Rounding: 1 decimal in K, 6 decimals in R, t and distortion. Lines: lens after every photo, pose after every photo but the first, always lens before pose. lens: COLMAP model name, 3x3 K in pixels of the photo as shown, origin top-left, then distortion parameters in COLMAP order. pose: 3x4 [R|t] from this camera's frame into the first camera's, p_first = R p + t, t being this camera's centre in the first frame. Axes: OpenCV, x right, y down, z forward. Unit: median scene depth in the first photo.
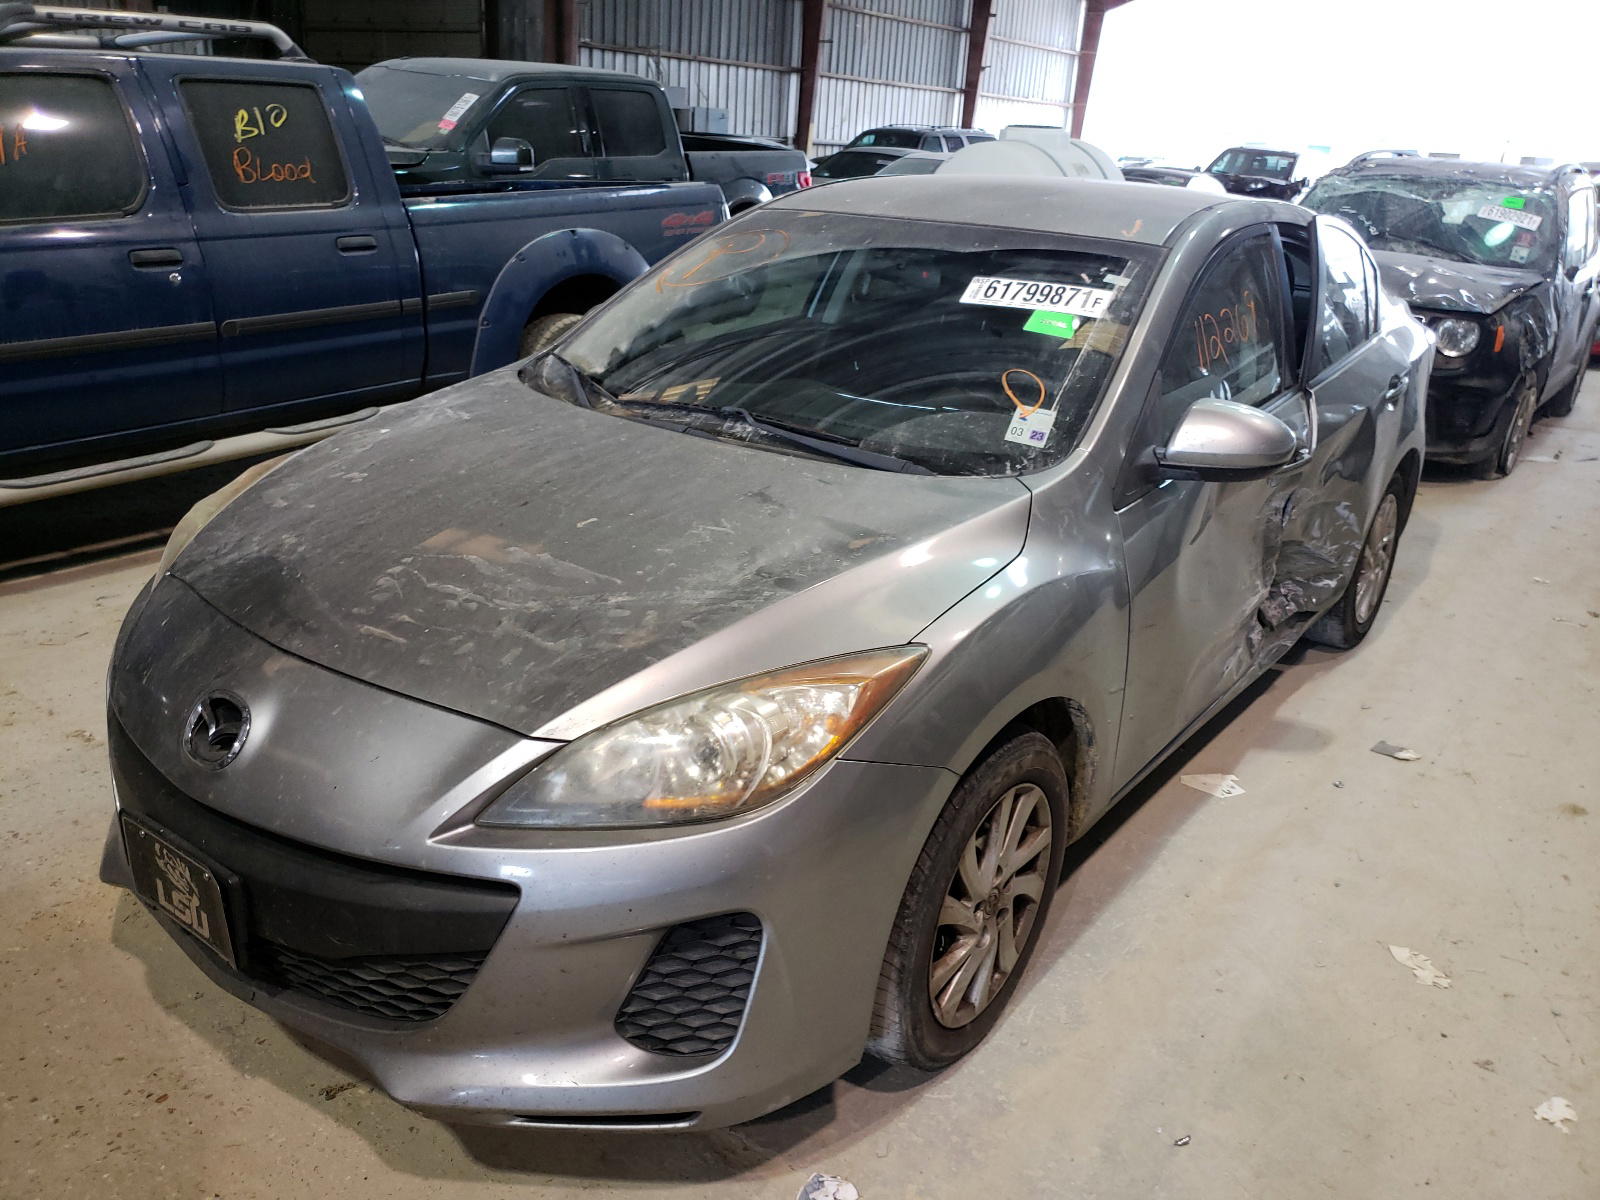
lens RADIAL K [[1277.2, 0, 798.8], [0, 1277.2, 603.4], [0, 0, 1]] dist [0.017382, -0.009493]
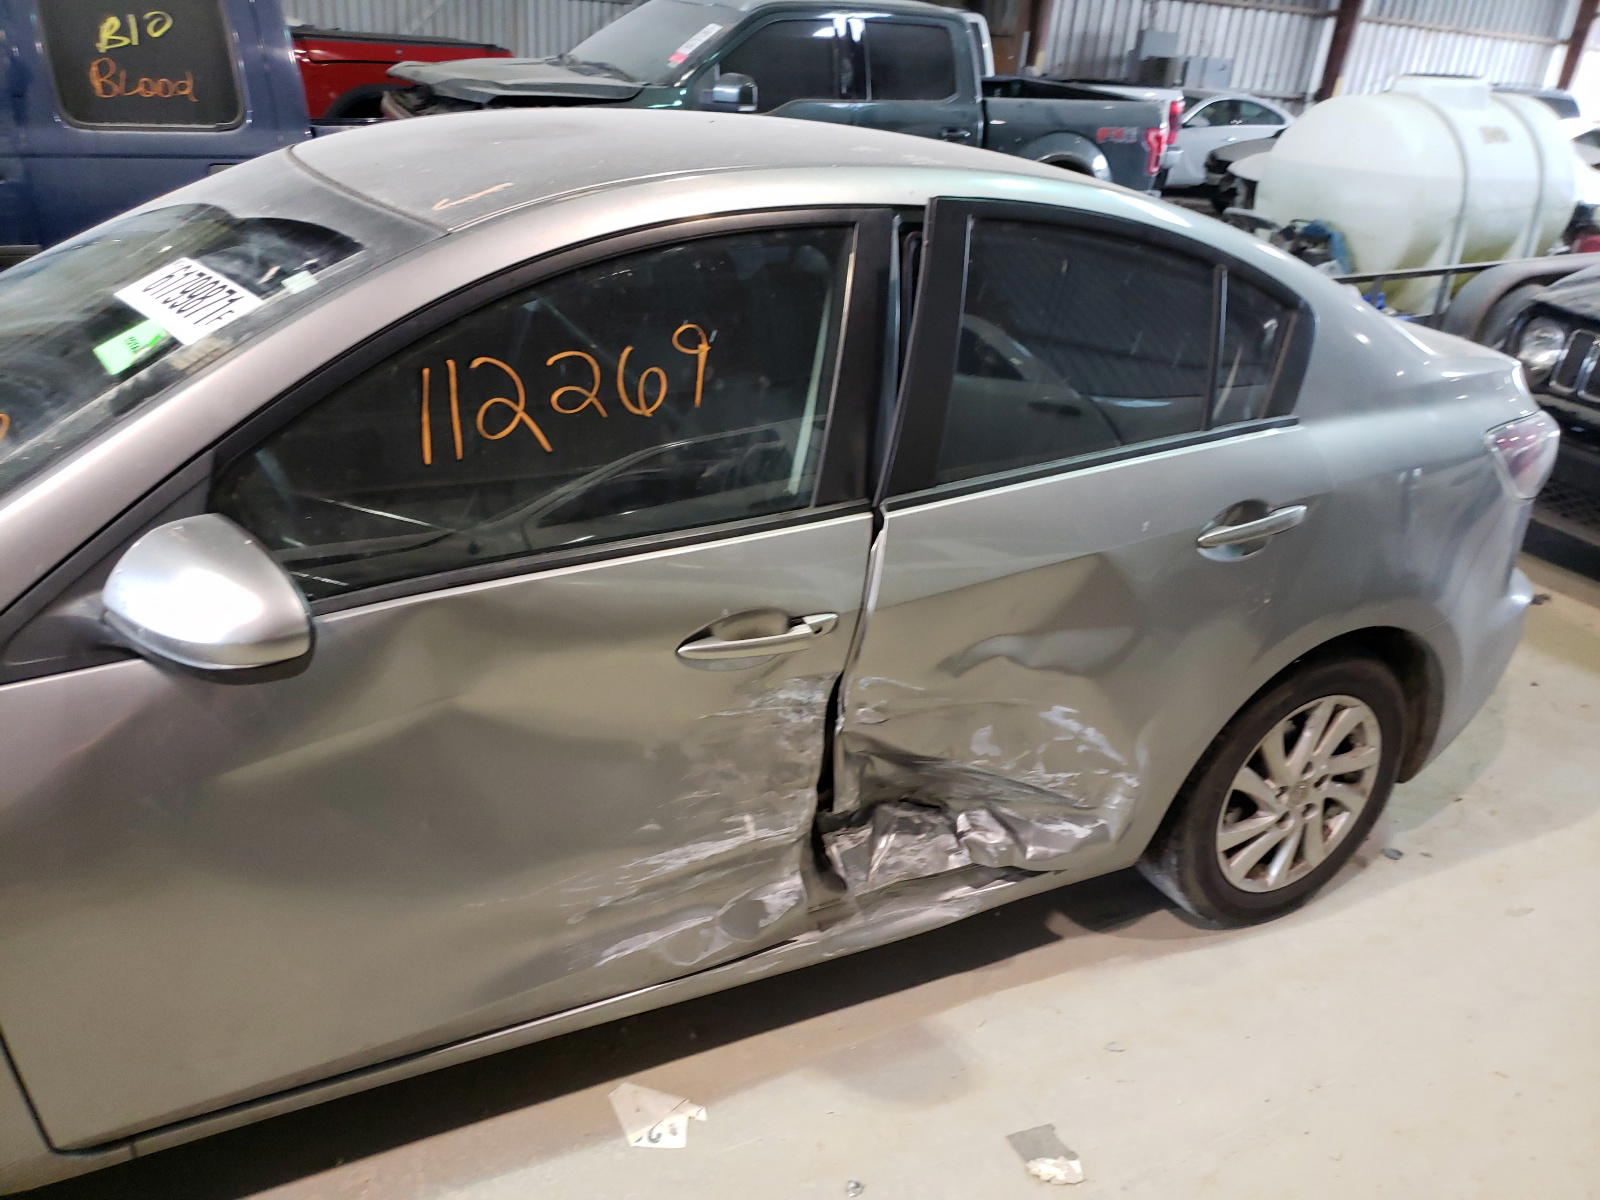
lens RADIAL K [[1277.2, 0, 804.3], [0, 1277.2, 612.9], [0, 0, 1]] dist [0.017382, -0.009493]
pose [[0.898405, 0.190486, -0.395707, 0.250979], [-0.175717, 0.981684, 0.073620, -0.066191], [0.402483, 0.003391, 0.915421, 0.197088]]
